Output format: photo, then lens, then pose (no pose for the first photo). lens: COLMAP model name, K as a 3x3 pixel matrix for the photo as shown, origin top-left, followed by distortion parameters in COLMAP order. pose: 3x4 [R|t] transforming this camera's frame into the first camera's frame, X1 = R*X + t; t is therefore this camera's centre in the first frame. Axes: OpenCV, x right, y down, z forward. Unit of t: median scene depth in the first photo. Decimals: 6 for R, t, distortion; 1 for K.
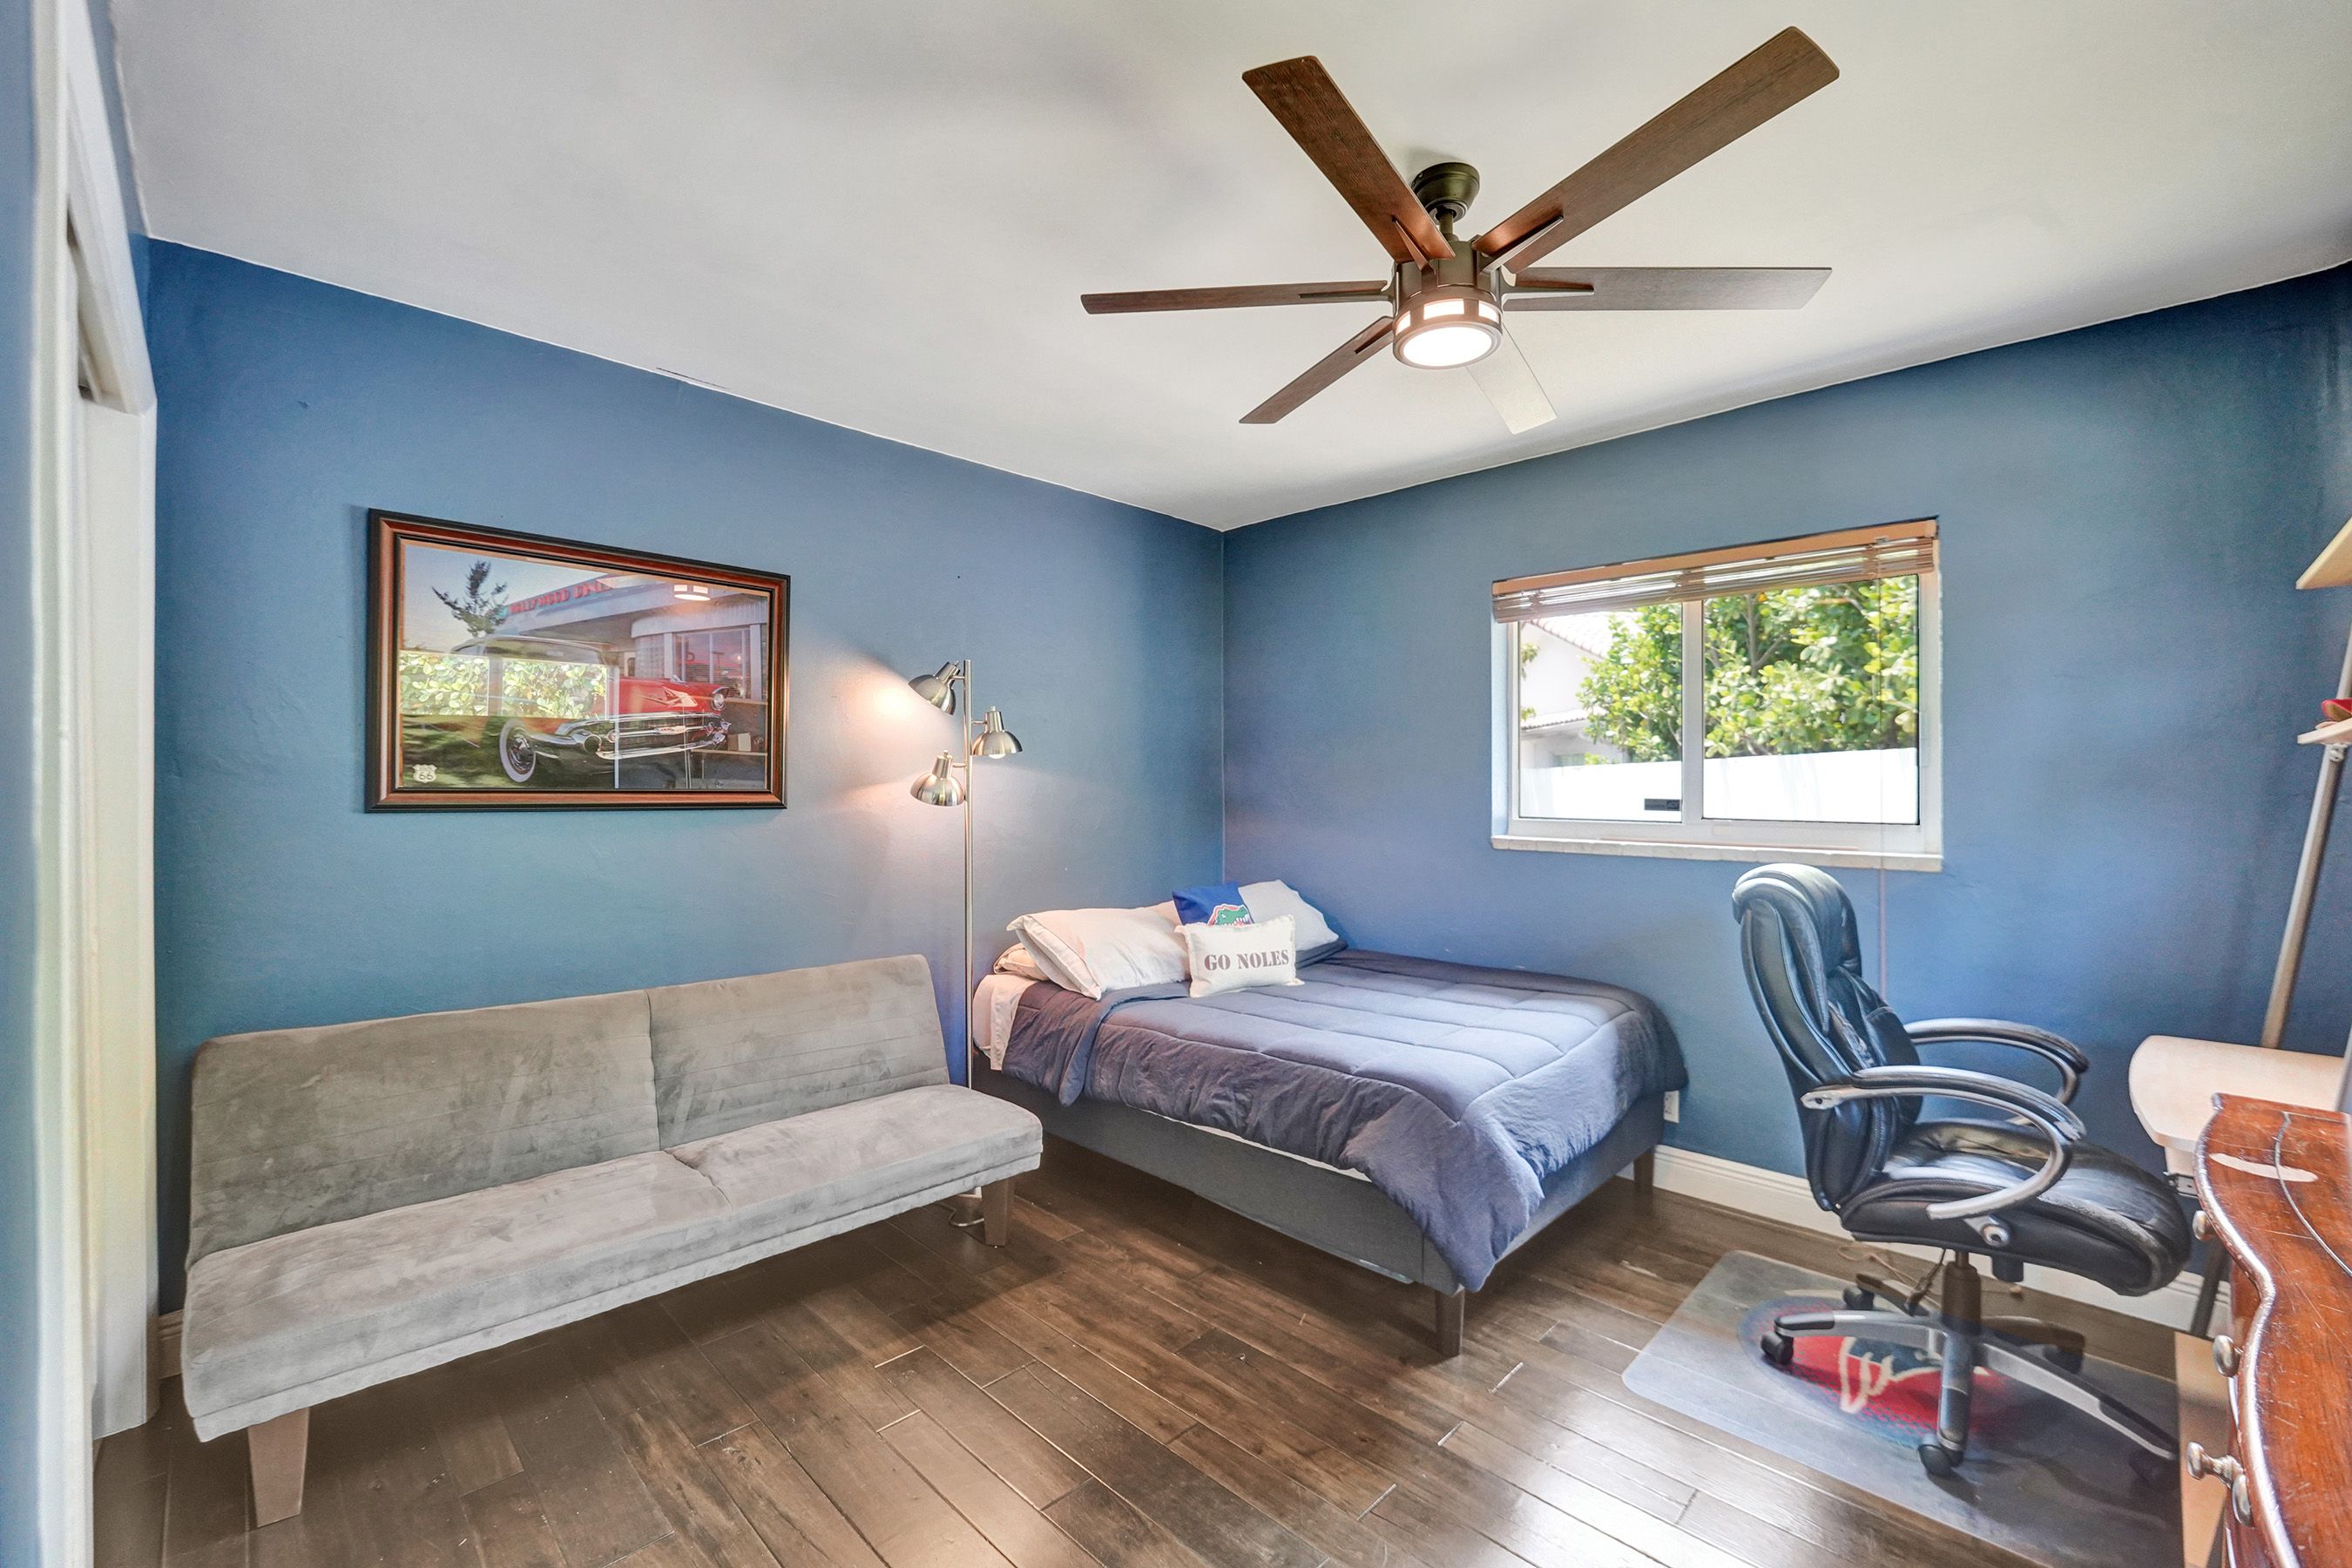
lens RADIAL K [[981.7, 0, 1192.9], [0, 981.7, 783.1], [0, 0, 1]] dist [-0.002540, 0.000254]
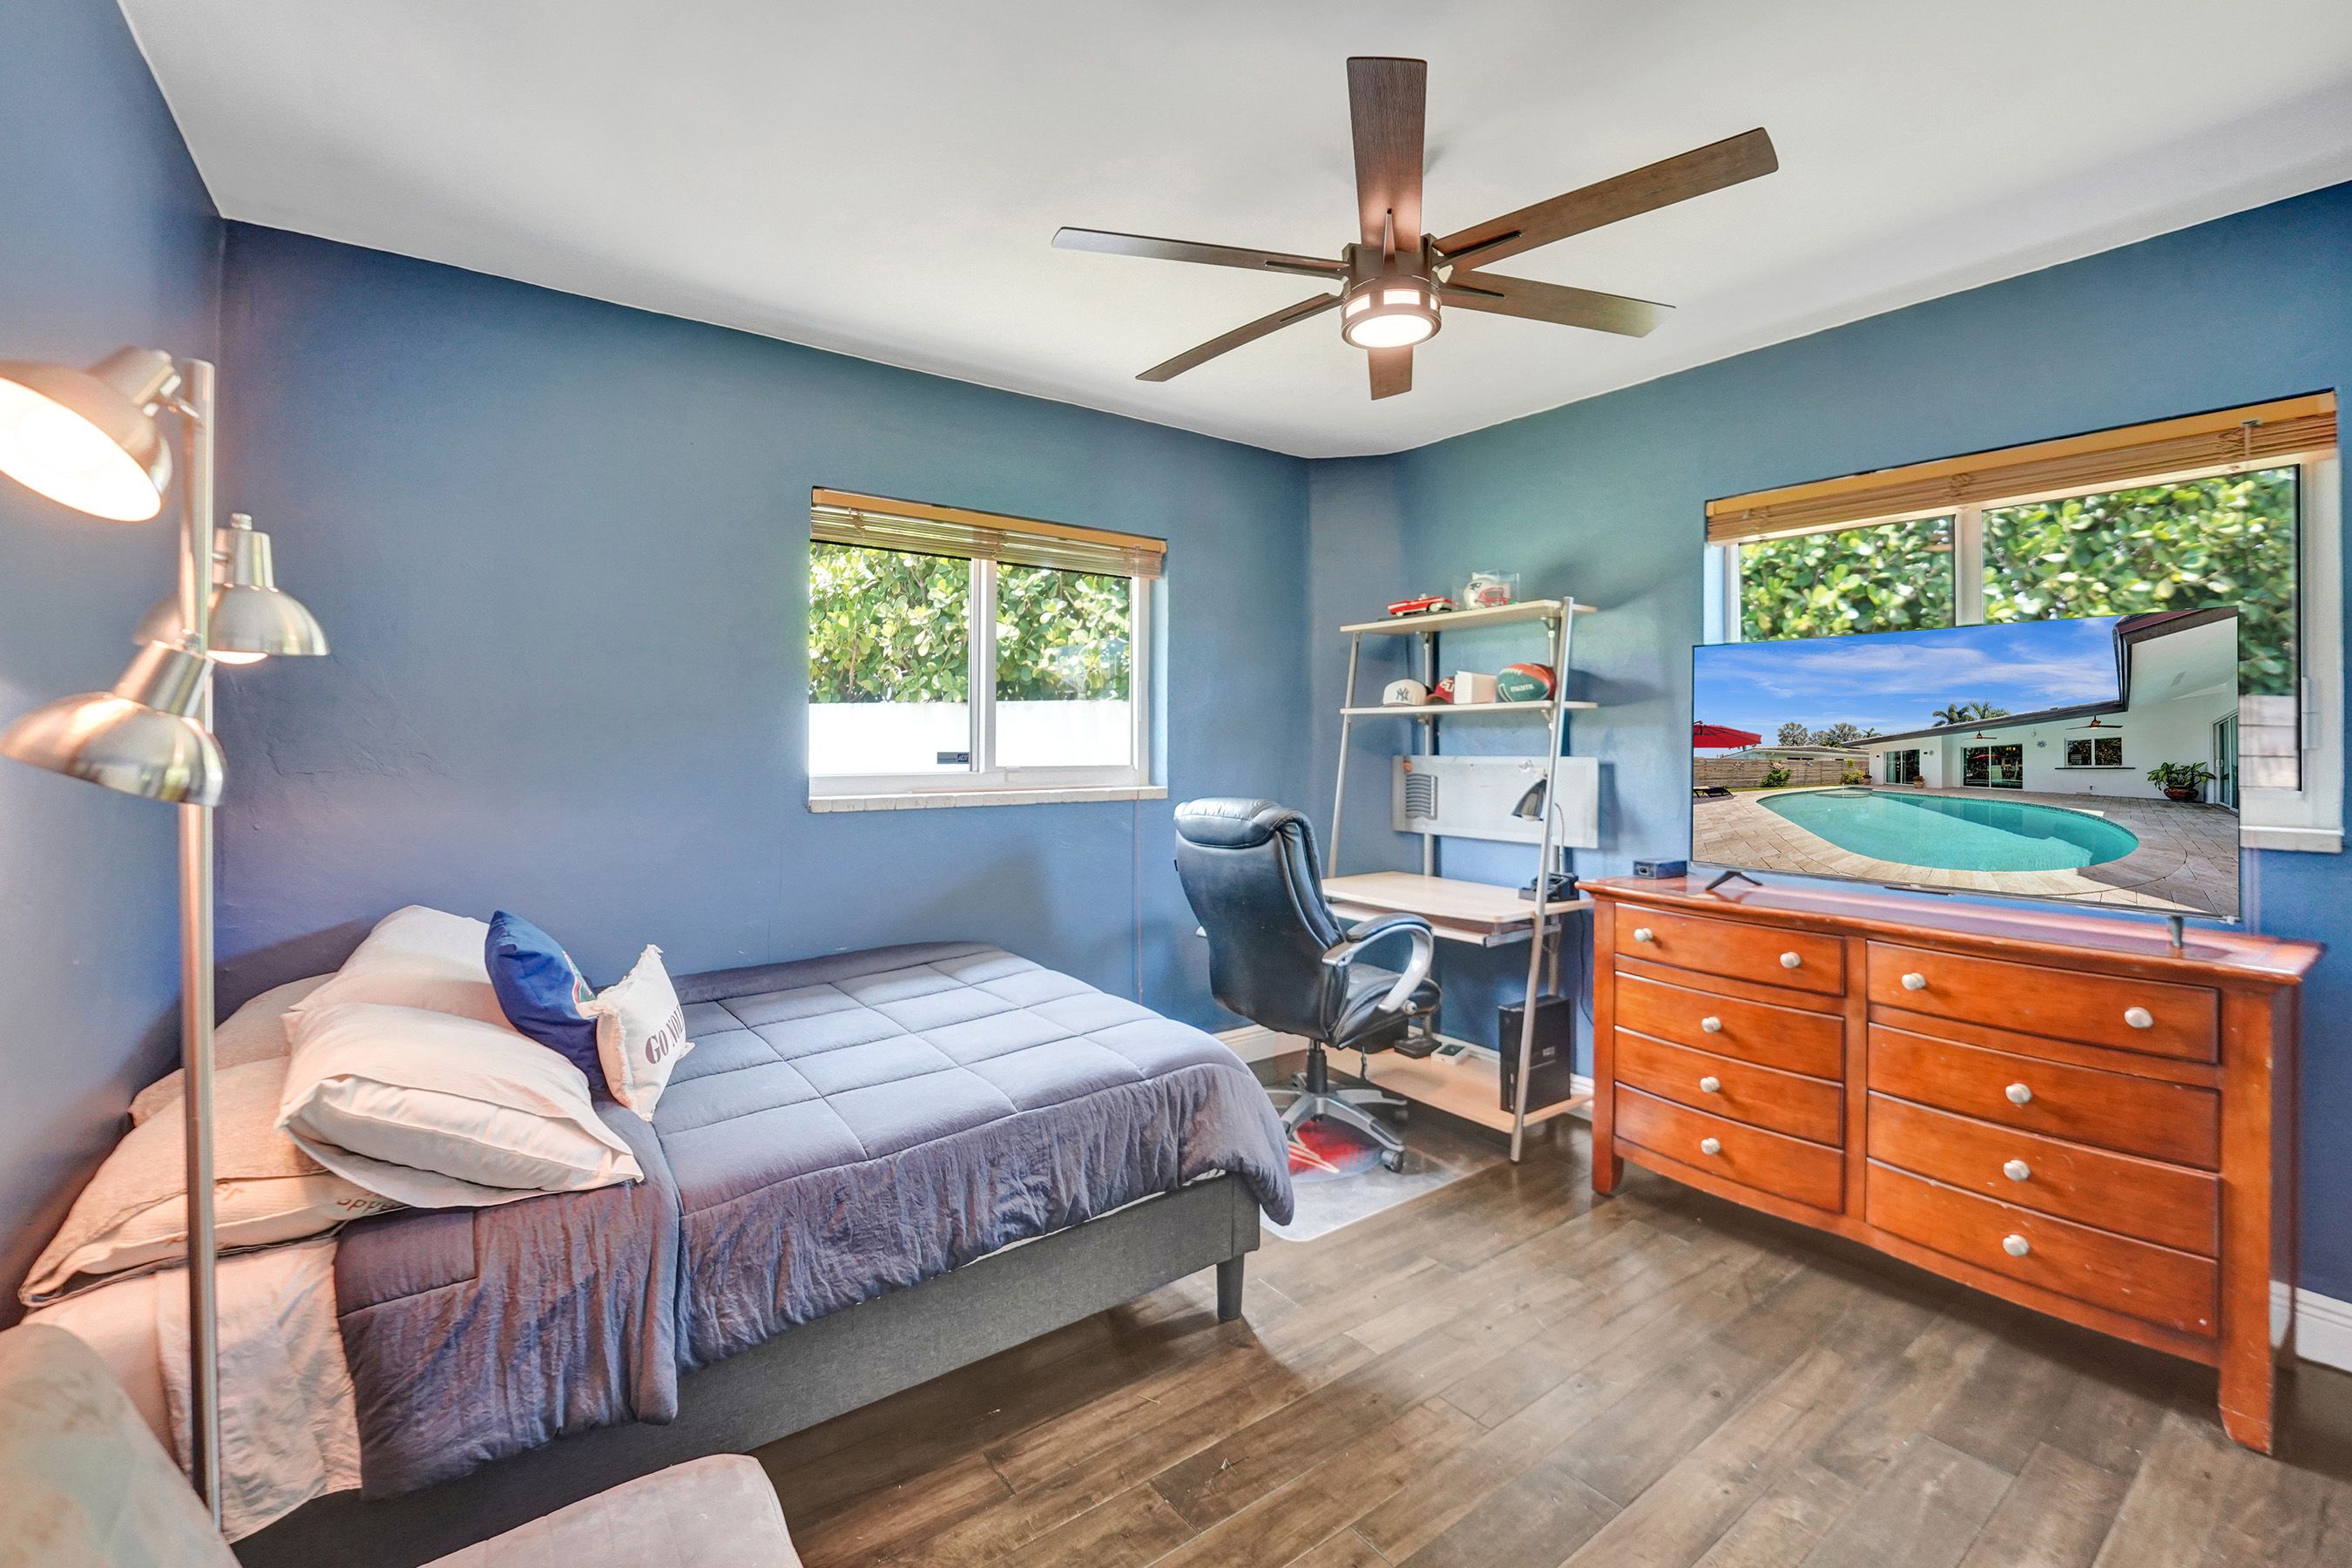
lens RADIAL K [[981.7, 0, 1192.9], [0, 981.7, 783.1], [0, 0, 1]] dist [-0.002540, 0.000254]
pose [[0.159500, -0.039665, 0.986401, -0.603537], [-0.005668, 0.999139, 0.041094, 0.010444], [-0.987182, -0.012145, 0.159137, 0.779865]]
